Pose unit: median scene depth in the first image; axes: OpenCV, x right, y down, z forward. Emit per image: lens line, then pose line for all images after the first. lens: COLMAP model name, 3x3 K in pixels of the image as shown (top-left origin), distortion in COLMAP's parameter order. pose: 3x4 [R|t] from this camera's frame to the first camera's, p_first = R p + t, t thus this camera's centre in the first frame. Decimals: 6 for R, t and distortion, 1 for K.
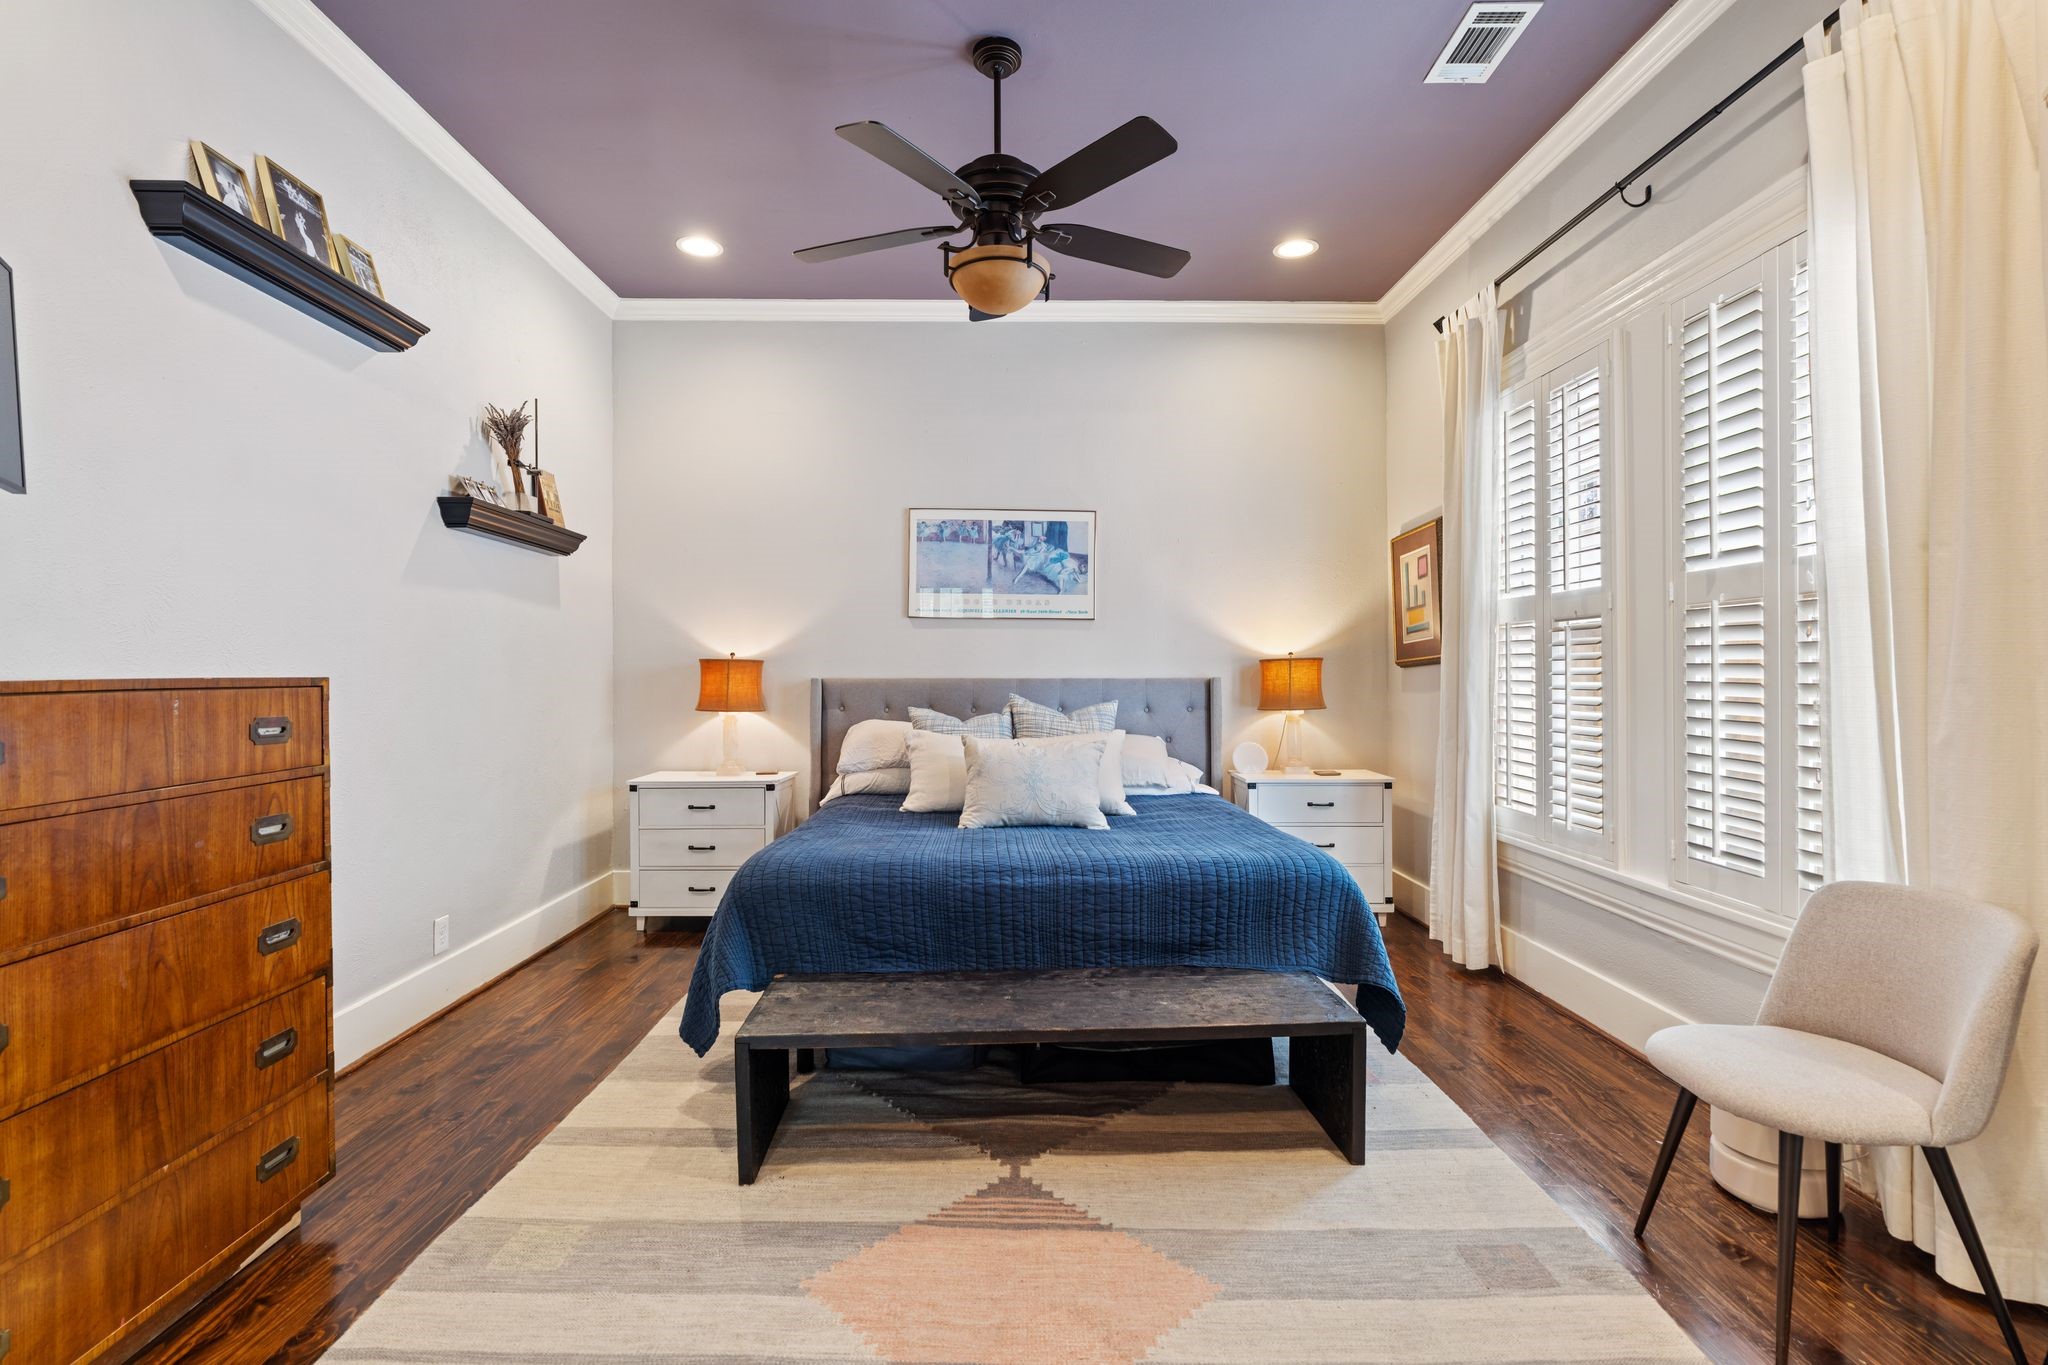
lens RADIAL K [[927.3, 0, 1034.7], [0, 927.3, 678.2], [0, 0, 1]] dist [-0.010251, 0.002524]
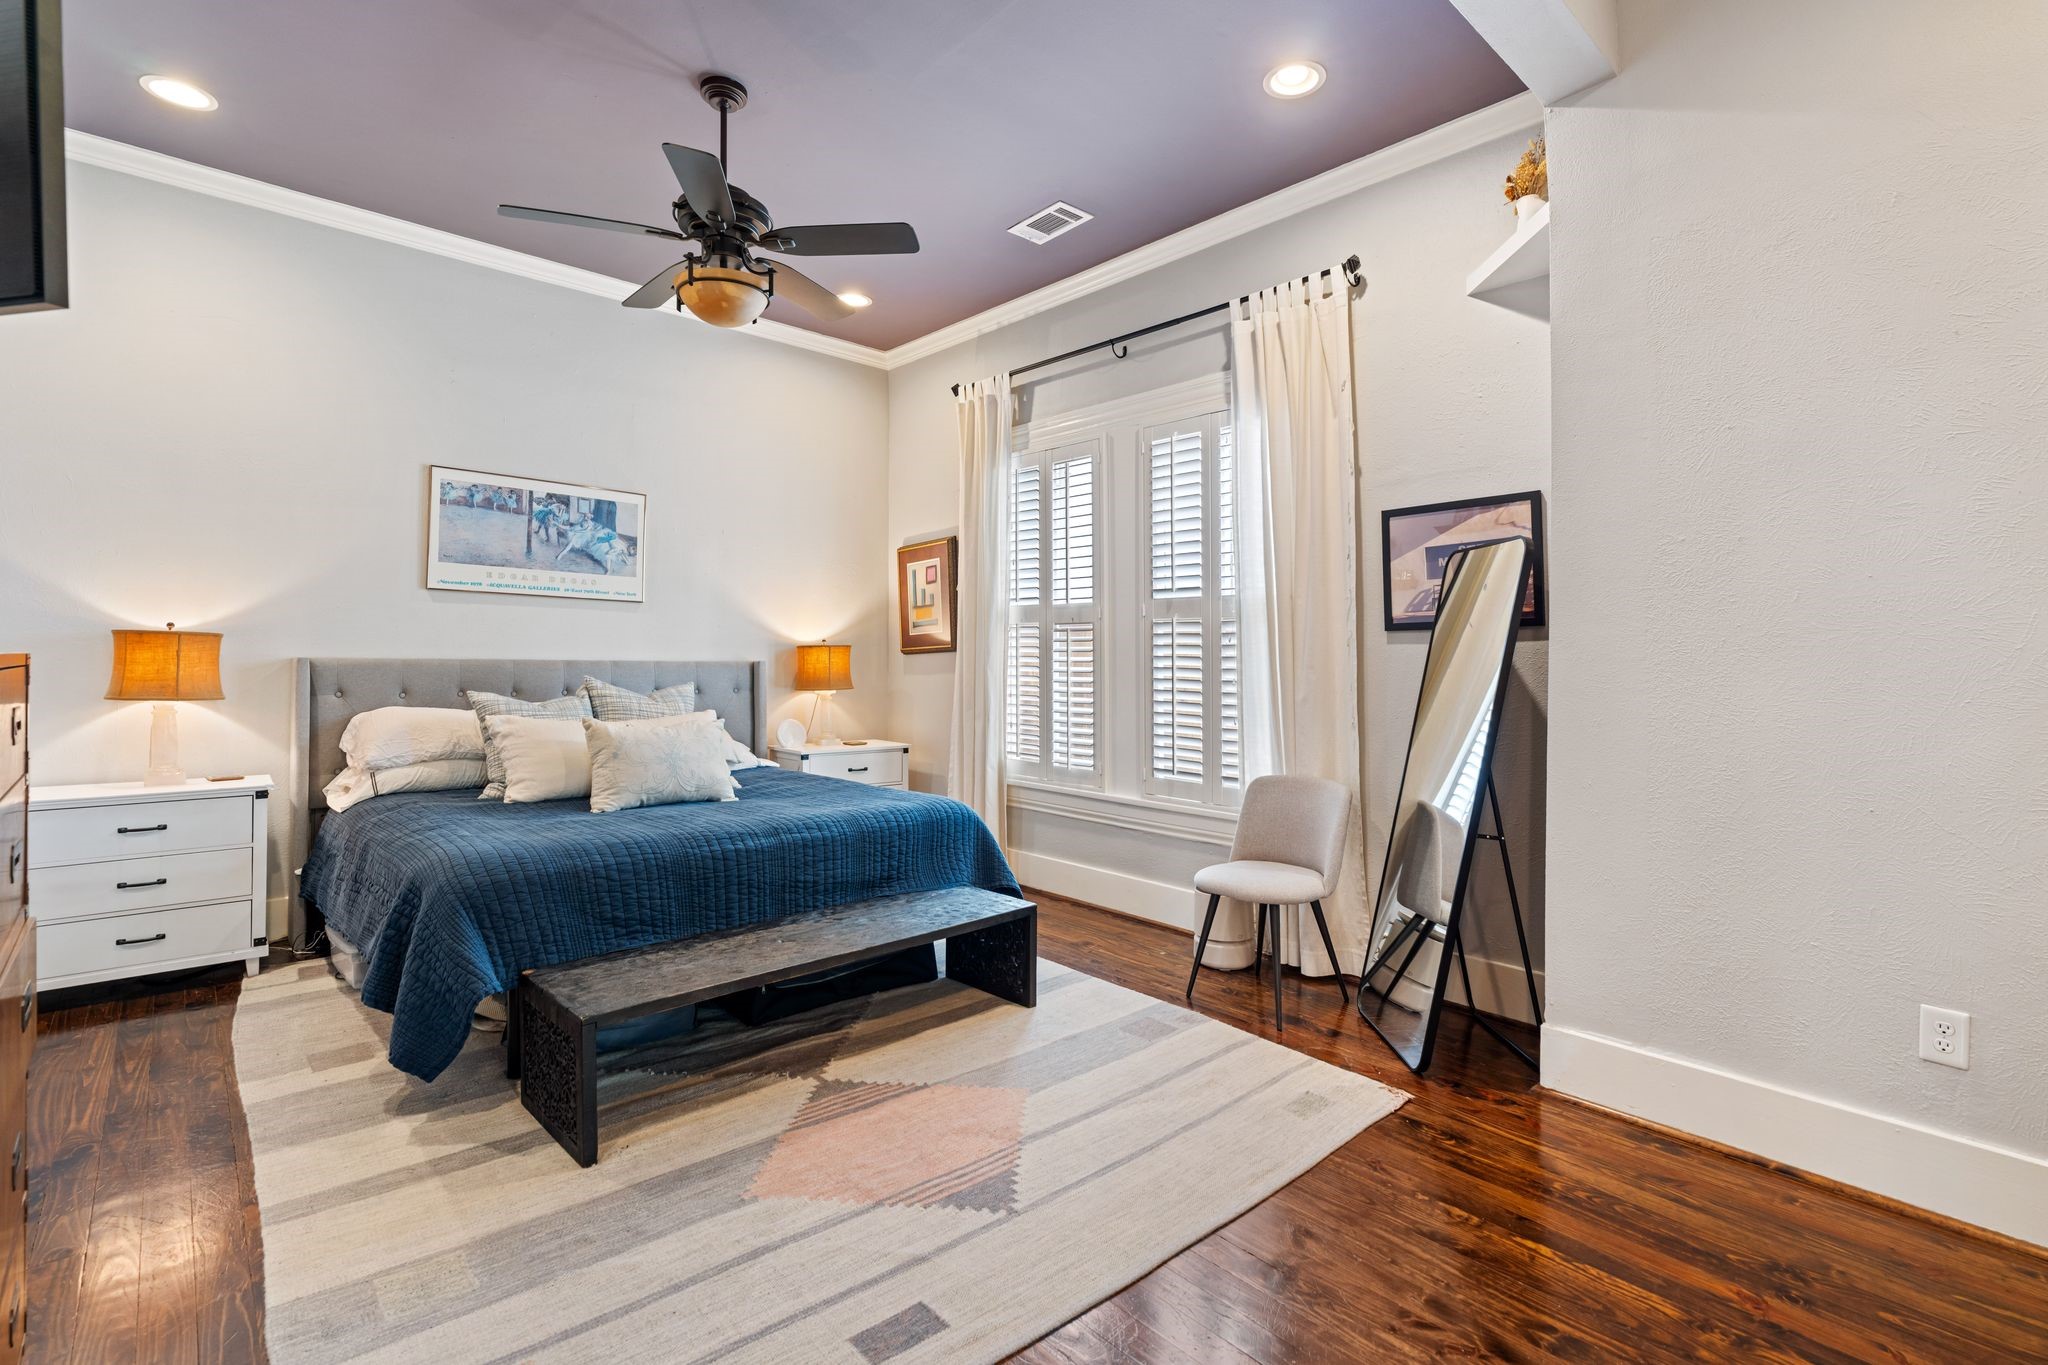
lens RADIAL K [[927.3, 0, 1042.5], [0, 927.3, 645.1], [0, 0, 1]] dist [-0.010251, 0.002524]
pose [[0.743843, 0.020664, 0.668034, -0.454608], [-0.008588, 0.999735, -0.021363, 0.001257], [-0.668299, 0.010153, 0.743824, -0.055446]]
